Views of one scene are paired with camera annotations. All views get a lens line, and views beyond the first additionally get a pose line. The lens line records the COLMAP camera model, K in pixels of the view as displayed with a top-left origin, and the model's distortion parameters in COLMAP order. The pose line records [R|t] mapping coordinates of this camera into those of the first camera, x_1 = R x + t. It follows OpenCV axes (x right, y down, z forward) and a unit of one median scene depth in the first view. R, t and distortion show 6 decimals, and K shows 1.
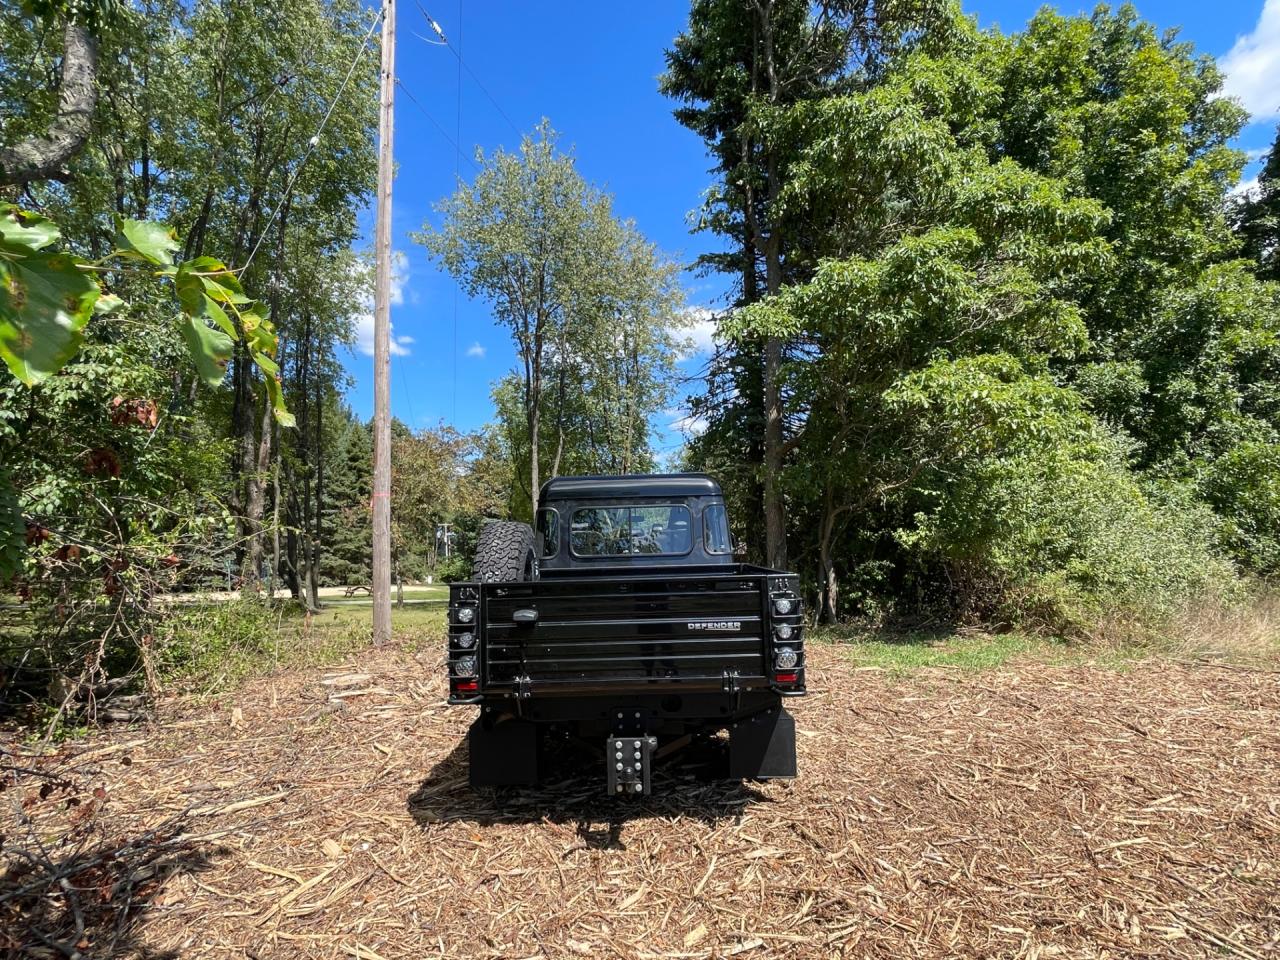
lens RADIAL K [[691.9, 0, 635.6], [0, 691.9, 485.2], [0, 0, 1]] dist [0.001823, -0.002284]
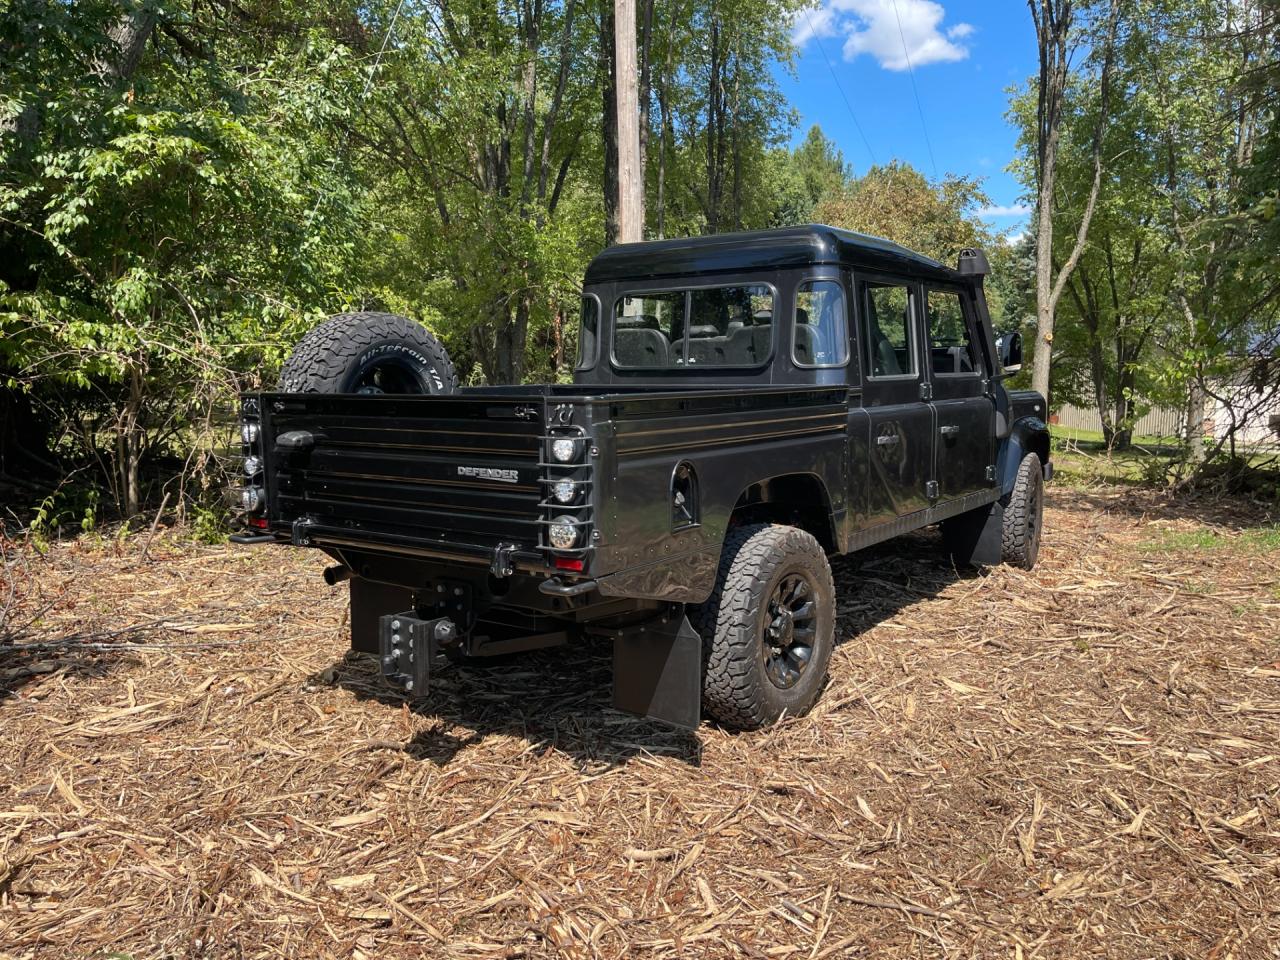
lens RADIAL K [[1007.3, 0, 640.0], [0, 1007.3, 480.0], [0, 0, 1]] dist [0.073091, -0.085801]
pose [[0.816209, 0.083759, -0.571653, 0.422766], [0.035653, 0.980248, 0.194531, 0.018447], [0.576655, -0.179159, 0.797101, 0.185265]]
